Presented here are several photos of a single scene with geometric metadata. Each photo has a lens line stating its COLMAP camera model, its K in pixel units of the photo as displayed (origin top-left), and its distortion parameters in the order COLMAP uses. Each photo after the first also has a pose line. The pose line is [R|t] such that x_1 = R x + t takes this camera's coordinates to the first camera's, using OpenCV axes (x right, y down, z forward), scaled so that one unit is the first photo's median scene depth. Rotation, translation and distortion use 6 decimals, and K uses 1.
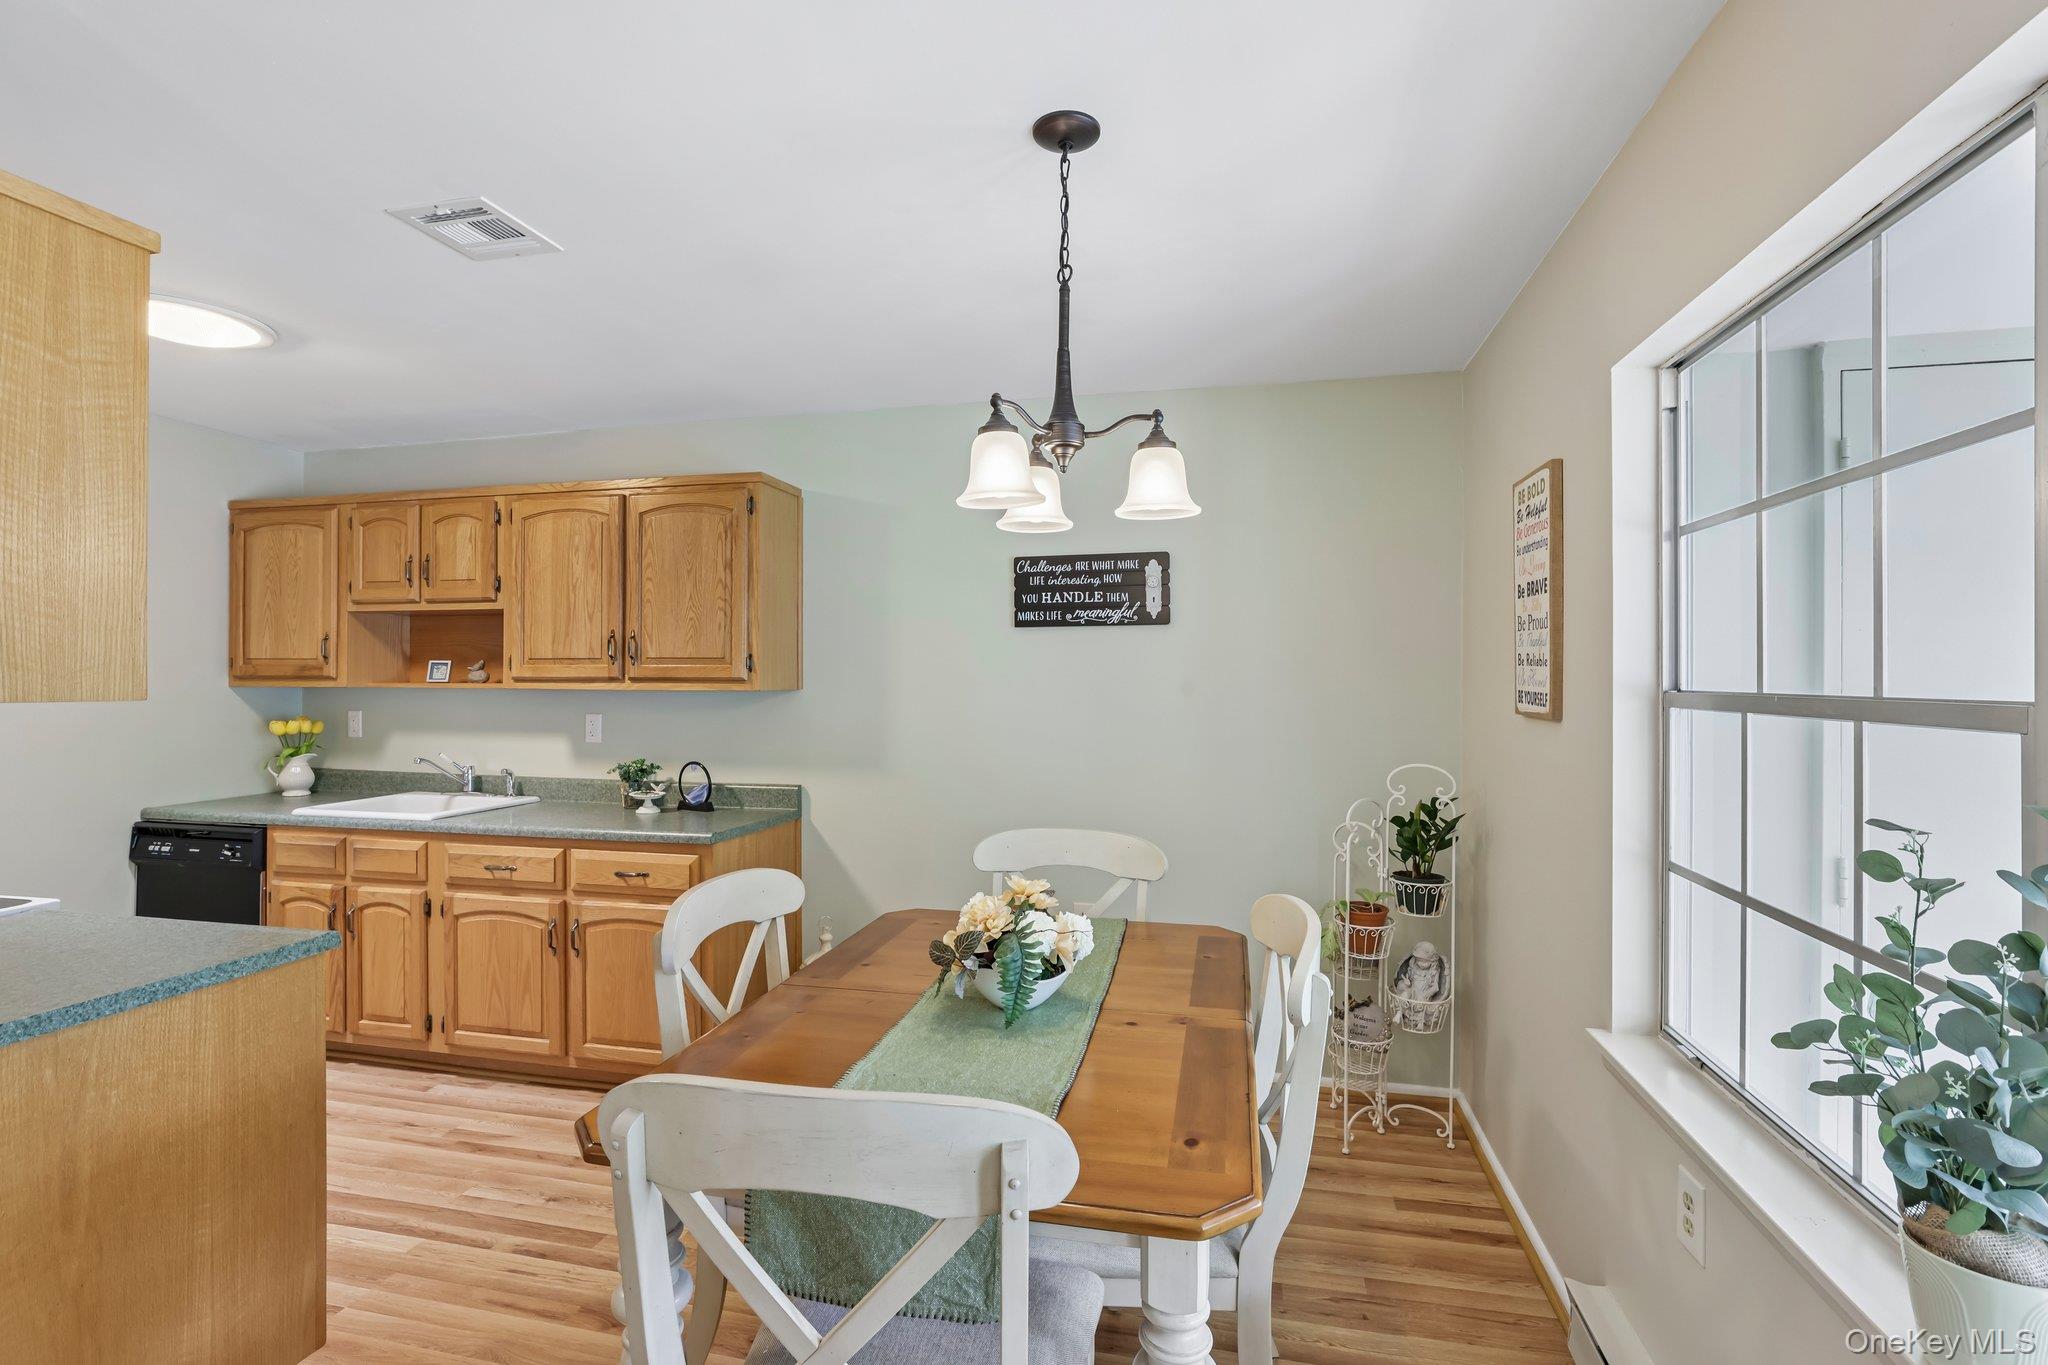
lens RADIAL K [[939.3, 0, 1024.0], [0, 939.3, 682.5], [0, 0, 1]] dist [-0.000732, 0.000009]
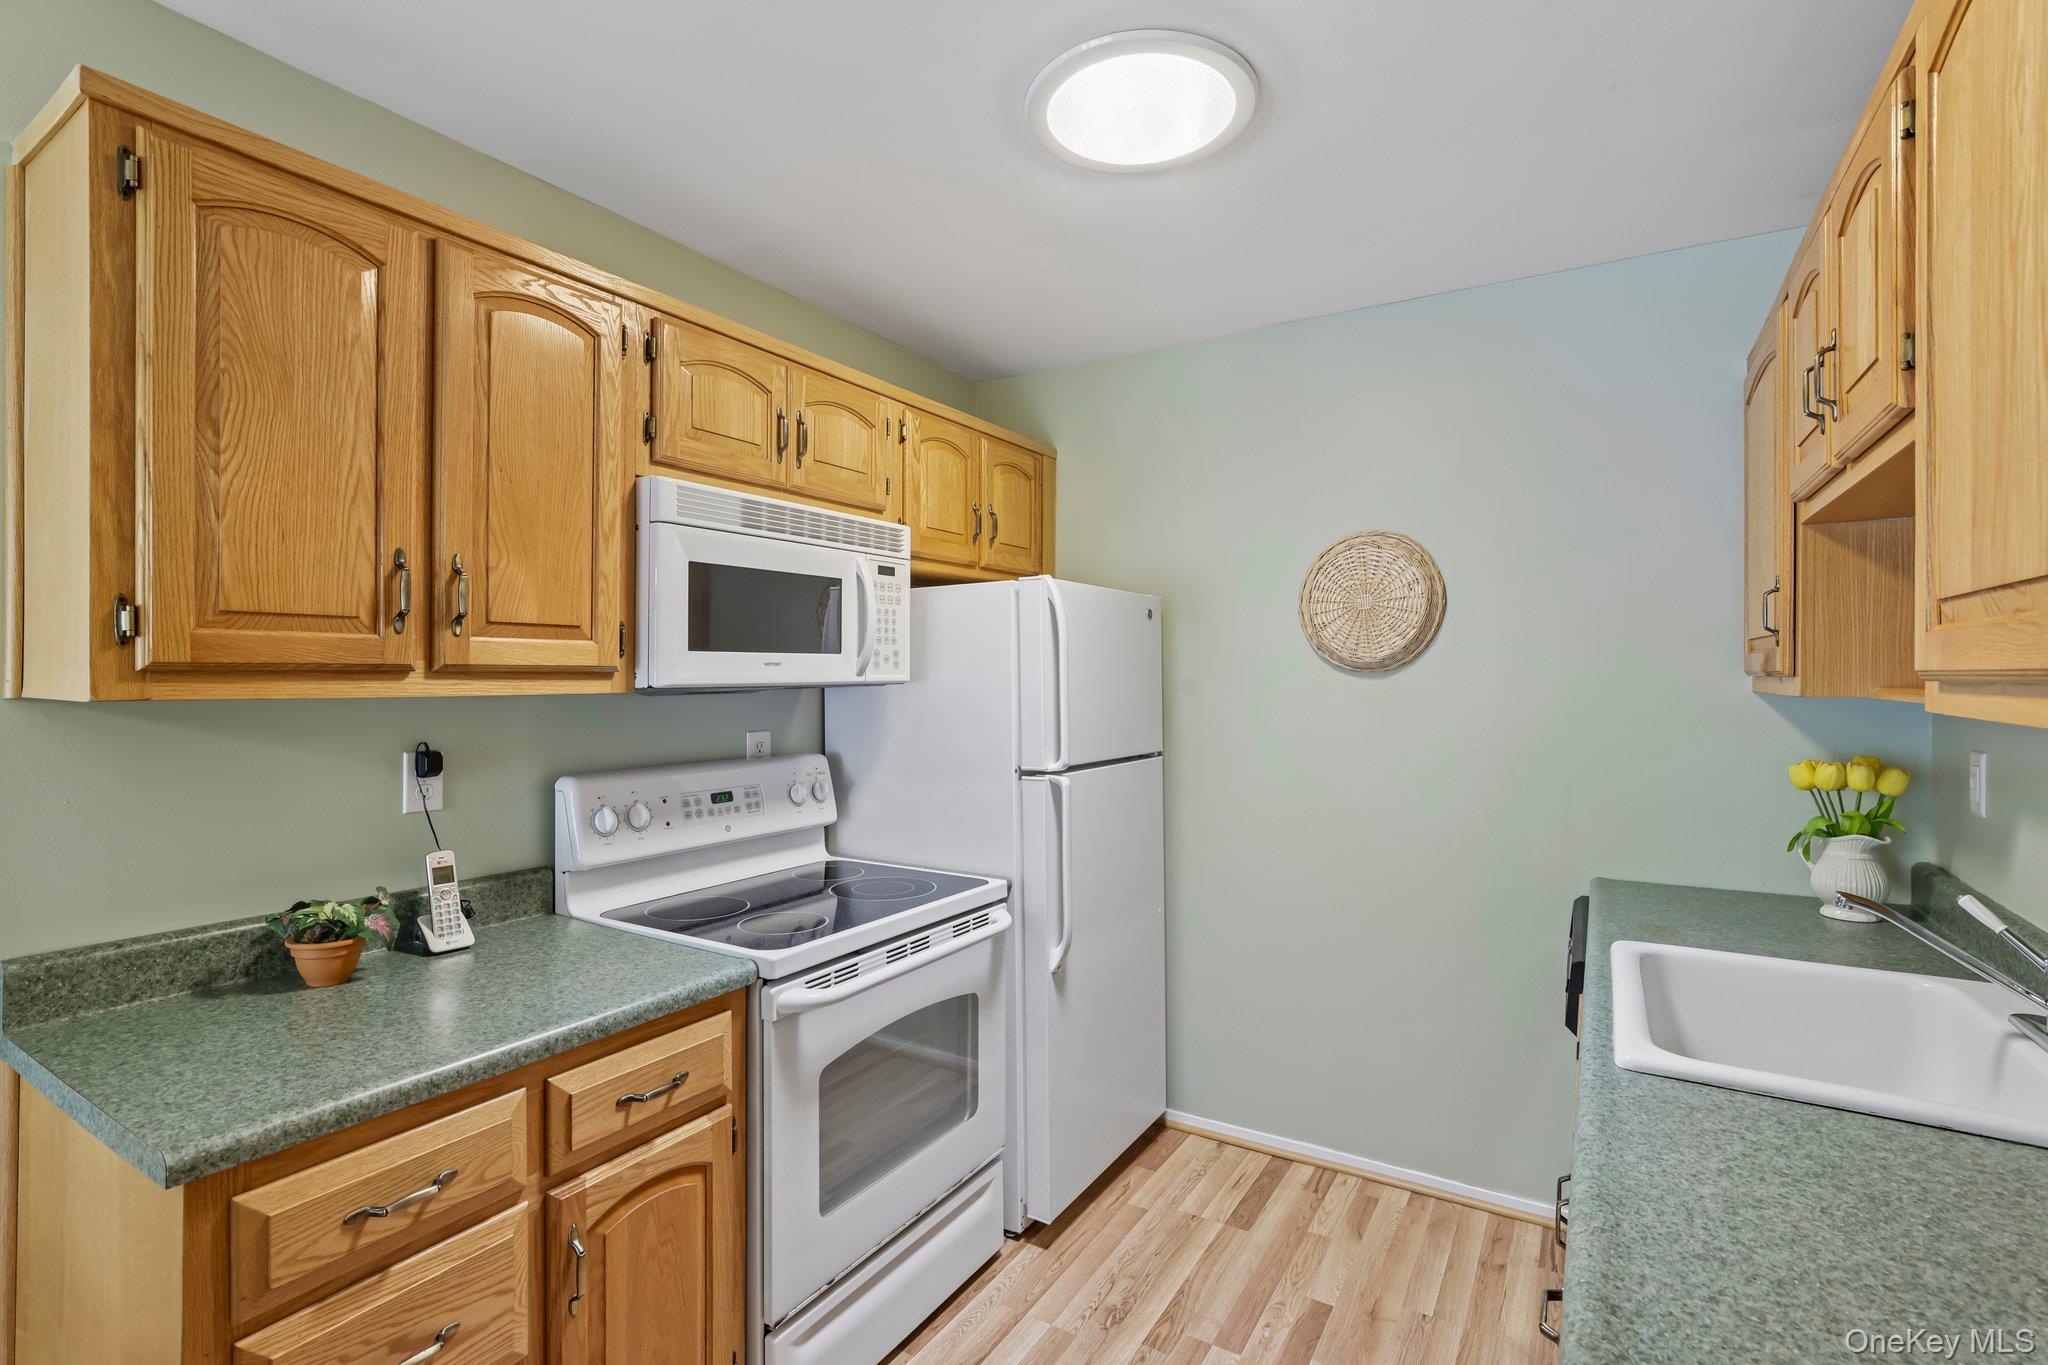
lens RADIAL K [[939.3, 0, 1024.0], [0, 939.3, 682.5], [0, 0, 1]] dist [-0.000732, 0.000009]
pose [[0.325008, -0.004074, 0.945703, -0.743644], [0.001427, 0.999992, 0.003818, 0.001898], [-0.945710, 0.000108, 0.325011, 0.611742]]
